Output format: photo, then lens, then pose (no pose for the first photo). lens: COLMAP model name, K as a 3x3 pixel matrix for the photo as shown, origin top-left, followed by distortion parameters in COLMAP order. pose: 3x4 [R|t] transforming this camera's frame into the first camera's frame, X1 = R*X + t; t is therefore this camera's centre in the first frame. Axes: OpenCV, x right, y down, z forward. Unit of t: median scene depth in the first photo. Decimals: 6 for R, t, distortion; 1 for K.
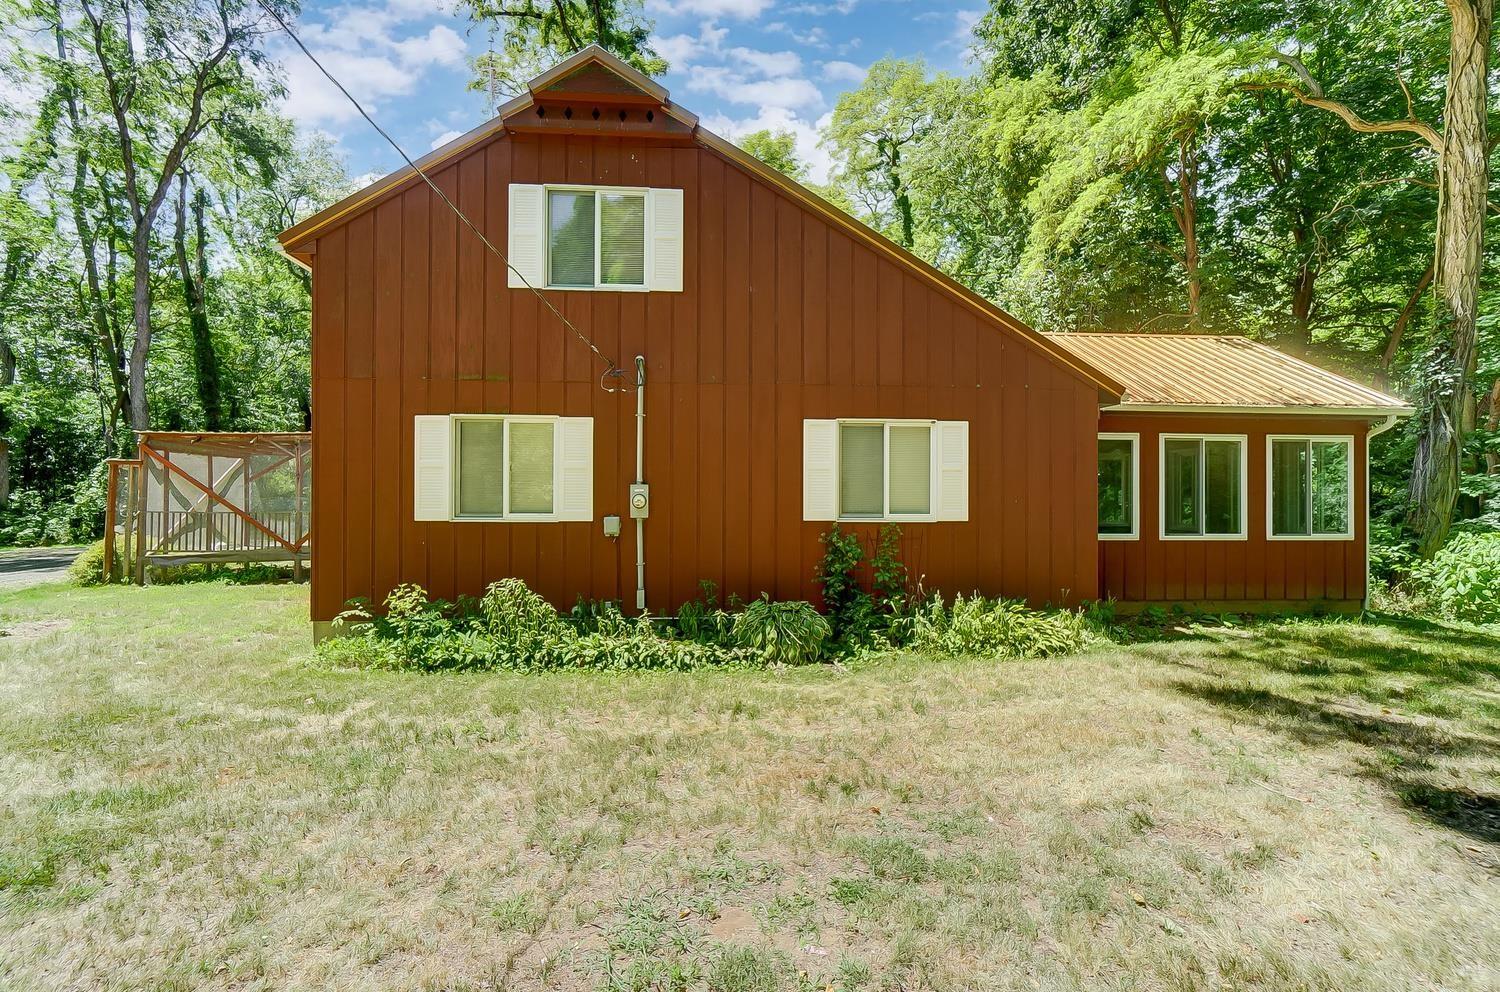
lens RADIAL K [[660.6, 0, 750.5], [0, 660.6, 499.3], [0, 0, 1]] dist [-0.001904, 0.003858]
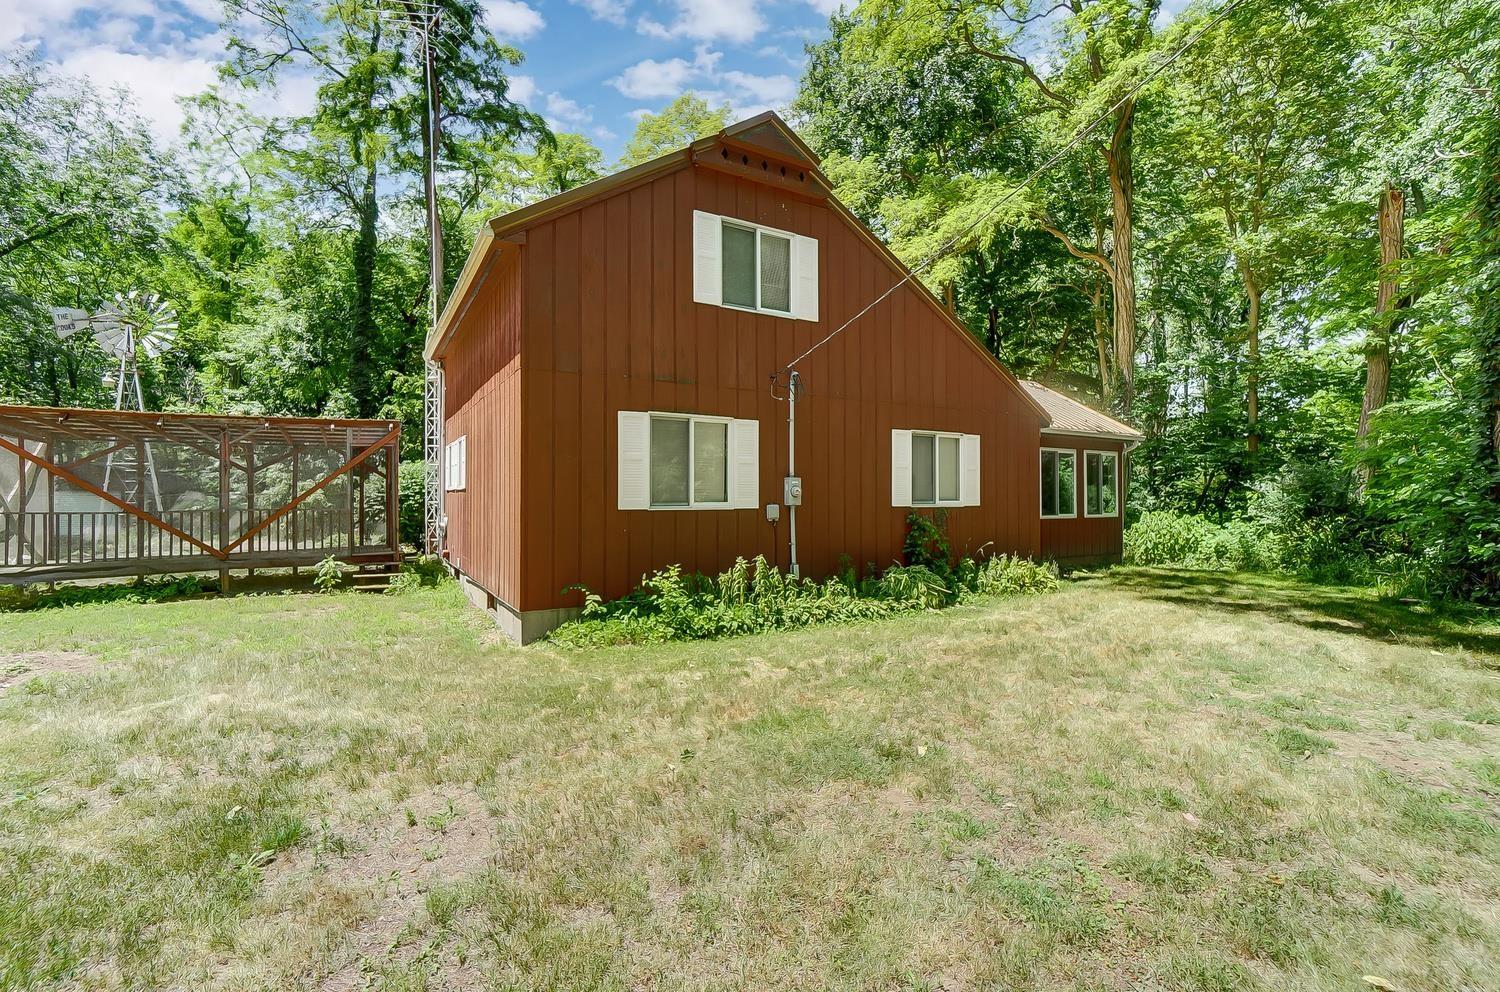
lens RADIAL K [[660.6, 0, 737.1], [0, 660.6, 496.8], [0, 0, 1]] dist [-0.001904, 0.003858]
pose [[0.892904, -0.004644, 0.450222, -0.799828], [0.007240, 0.999966, -0.004044, 0.016629], [-0.450188, 0.006870, 0.892907, -0.034321]]
